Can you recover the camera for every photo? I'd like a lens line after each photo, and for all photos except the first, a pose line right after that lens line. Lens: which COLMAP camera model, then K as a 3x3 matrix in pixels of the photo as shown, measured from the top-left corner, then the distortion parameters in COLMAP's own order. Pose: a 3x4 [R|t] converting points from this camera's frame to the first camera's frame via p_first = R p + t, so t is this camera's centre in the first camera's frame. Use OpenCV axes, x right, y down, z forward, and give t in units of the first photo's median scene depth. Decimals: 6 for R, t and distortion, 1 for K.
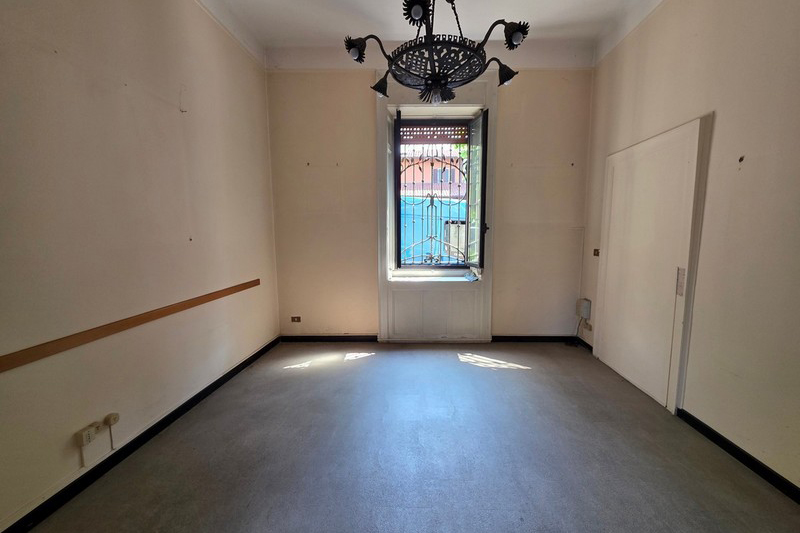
lens RADIAL K [[312.9, 0, 396.9], [0, 312.9, 265.9], [0, 0, 1]] dist [0.002245, -0.000927]
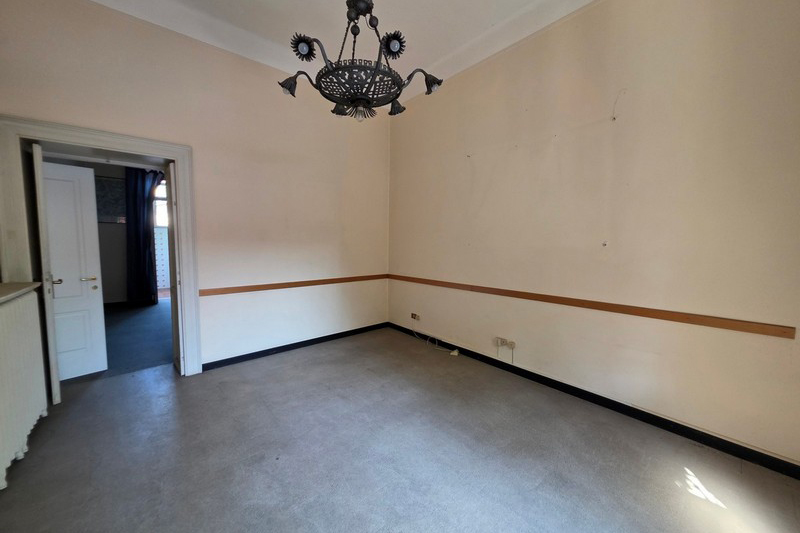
lens RADIAL K [[312.9, 0, 399.5], [0, 312.9, 263.1], [0, 0, 1]] dist [0.002245, -0.000927]
pose [[-0.719216, 0.045890, -0.693269, 0.365700], [-0.079988, 0.985713, 0.148228, -0.083868], [0.690167, 0.162061, -0.705270, 0.872087]]
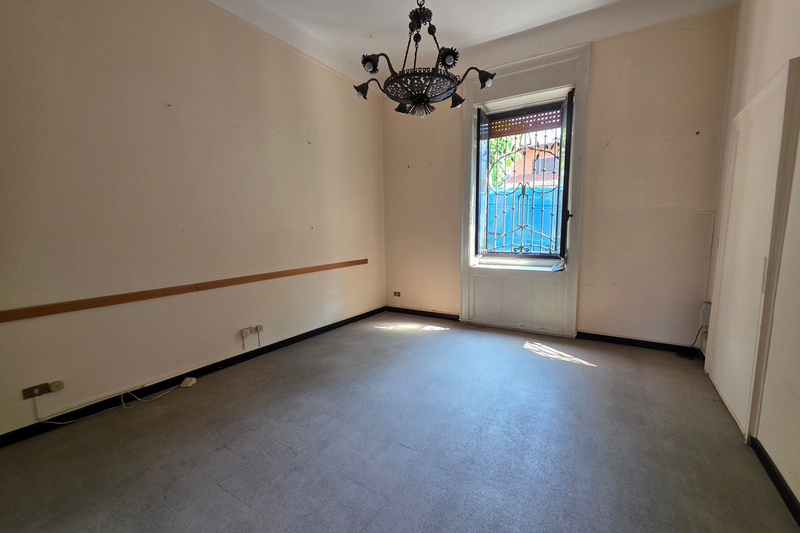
lens RADIAL K [[312.9, 0, 401.3], [0, 312.9, 264.9], [0, 0, 1]] dist [0.002245, -0.000927]
pose [[0.871309, 0.049452, -0.488237, 0.317124], [-0.043846, 0.998775, 0.022915, 0.029495], [0.488772, 0.001441, 0.872410, -0.072976]]
